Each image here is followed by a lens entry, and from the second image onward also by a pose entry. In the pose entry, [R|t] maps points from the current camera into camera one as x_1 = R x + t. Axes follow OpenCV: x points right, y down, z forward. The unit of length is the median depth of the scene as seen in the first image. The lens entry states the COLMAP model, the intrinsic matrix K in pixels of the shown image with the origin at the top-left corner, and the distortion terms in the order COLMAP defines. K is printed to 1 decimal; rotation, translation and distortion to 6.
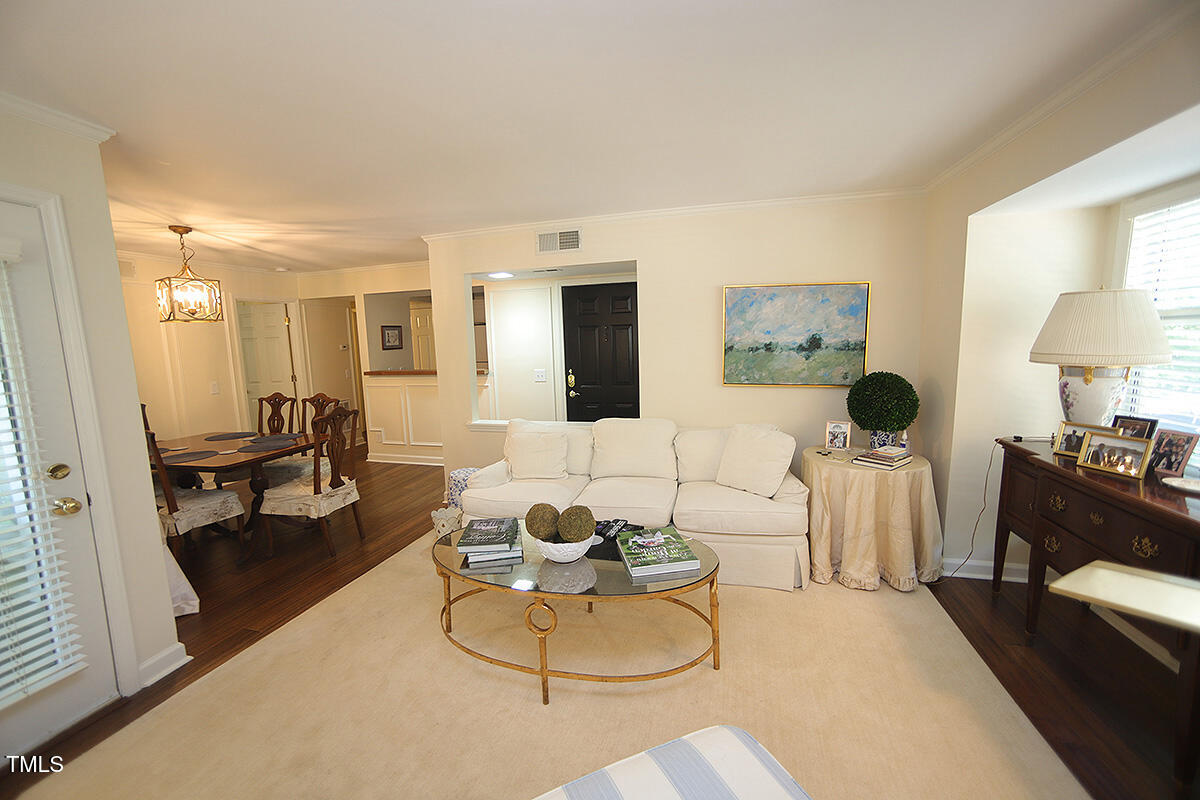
lens RADIAL K [[477.7, 0, 597.9], [0, 477.7, 399.5], [0, 0, 1]] dist [-0.072025, 0.034101]
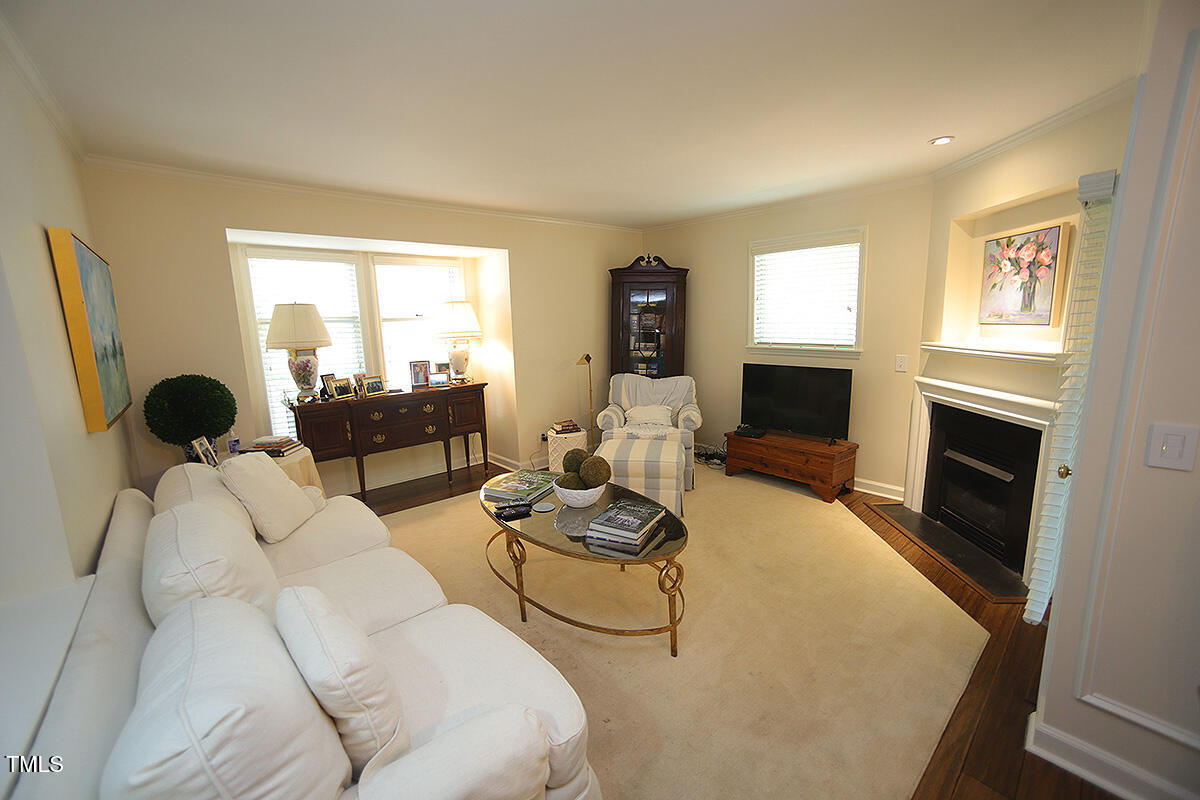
lens RADIAL K [[477.7, 0, 597.9], [0, 477.7, 399.5], [0, 0, 1]] dist [-0.072025, 0.034101]
pose [[-0.827911, -0.044933, 0.559057, -0.319893], [0.119491, 0.959770, 0.254094, -0.085632], [-0.547983, 0.277170, -0.789235, 0.787015]]
